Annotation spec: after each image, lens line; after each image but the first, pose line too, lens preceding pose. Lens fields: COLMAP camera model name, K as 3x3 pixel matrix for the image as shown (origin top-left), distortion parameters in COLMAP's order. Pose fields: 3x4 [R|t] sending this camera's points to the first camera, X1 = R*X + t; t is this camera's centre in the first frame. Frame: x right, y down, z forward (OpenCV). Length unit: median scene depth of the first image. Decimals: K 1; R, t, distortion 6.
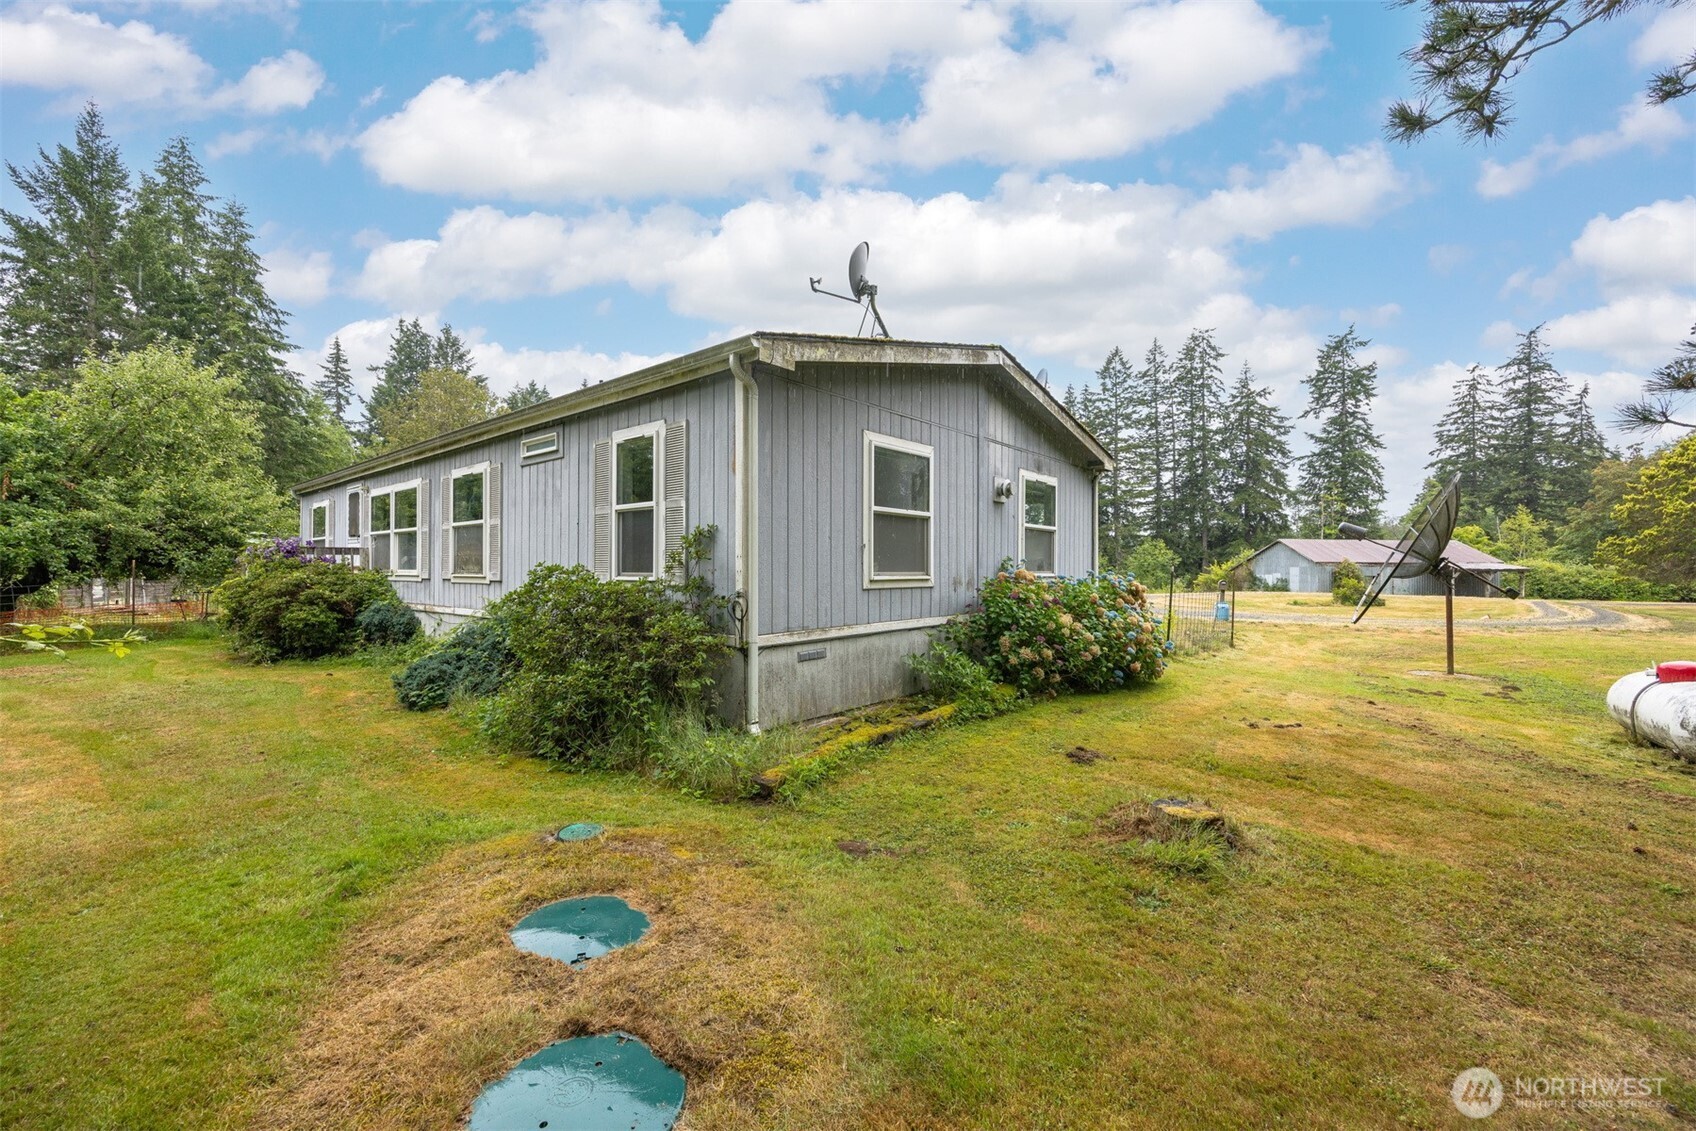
lens RADIAL K [[658.9, 0, 848.0], [0, 658.9, 565.5], [0, 0, 1]] dist [0.001092, -0.000181]
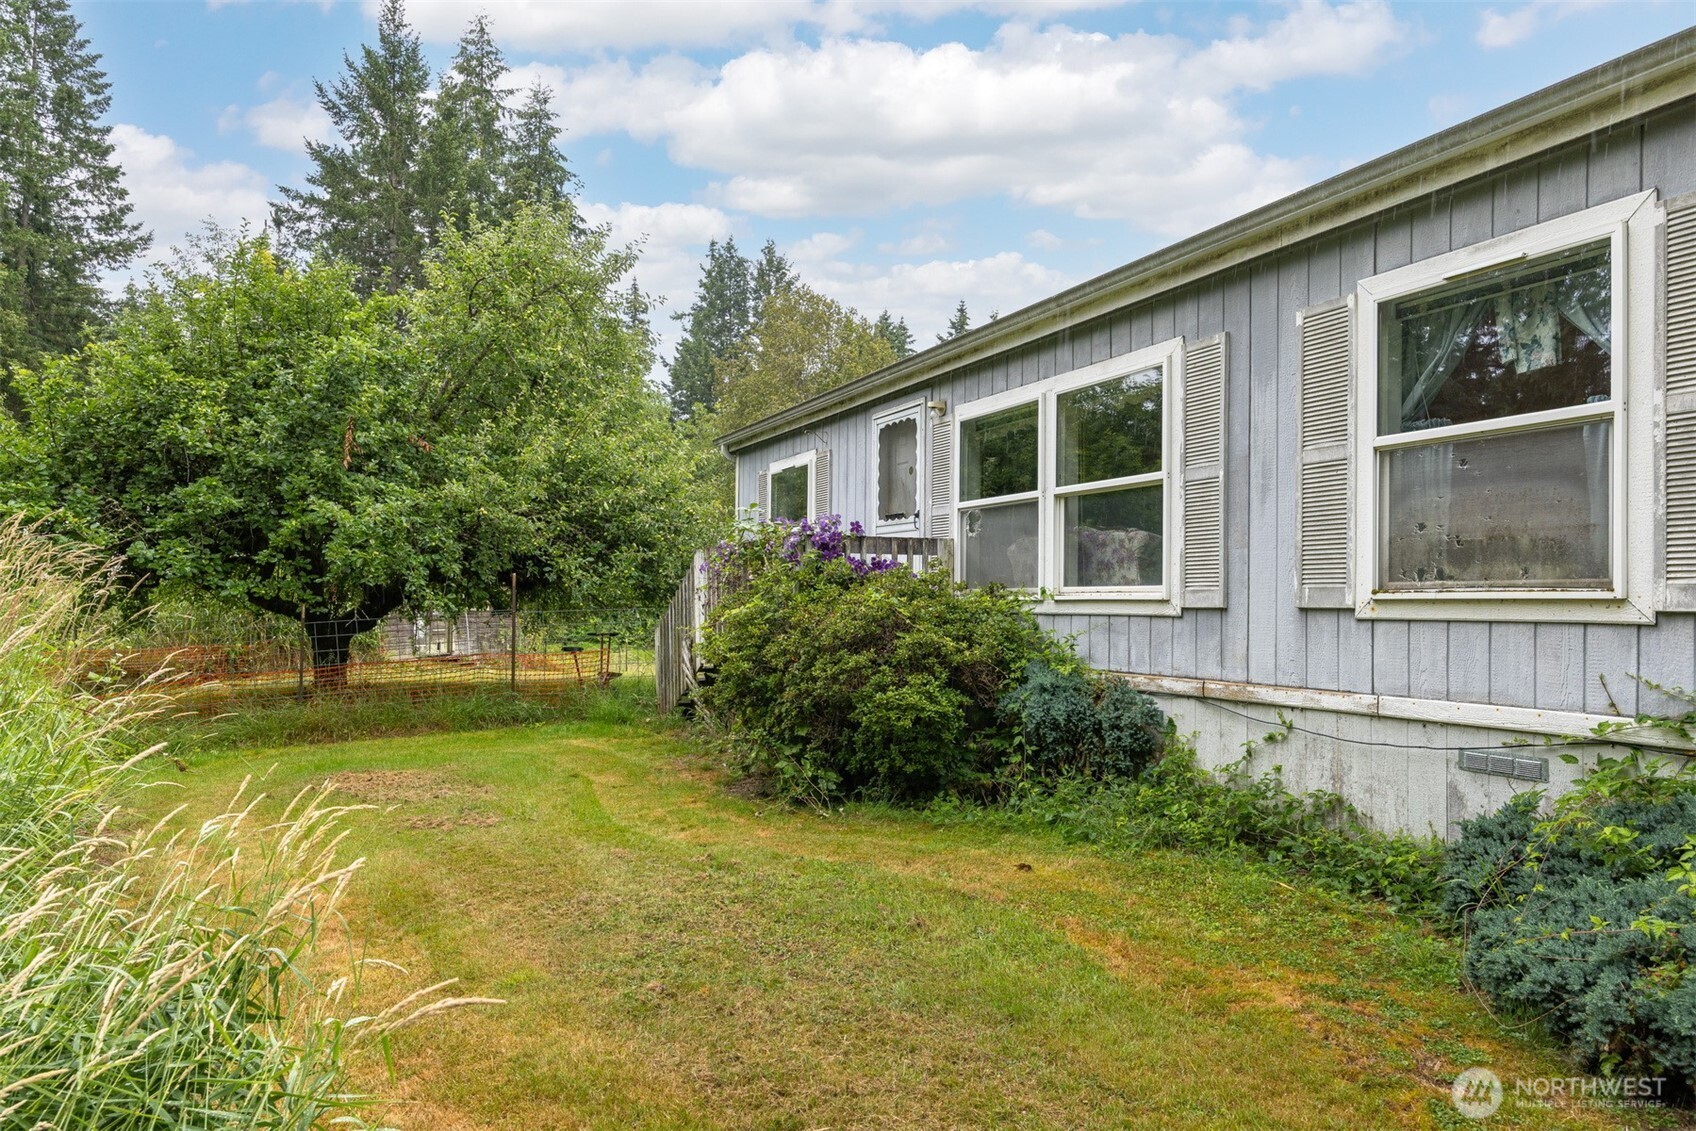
lens RADIAL K [[973.9, 0, 849.1], [0, 973.9, 597.9], [0, 0, 1]] dist [-0.000122, -0.000328]
pose [[0.925921, 0.000729, -0.377717, -0.247430], [-0.002145, 0.999992, -0.003328, 0.006724], [0.377712, 0.003892, 0.925915, 0.170360]]
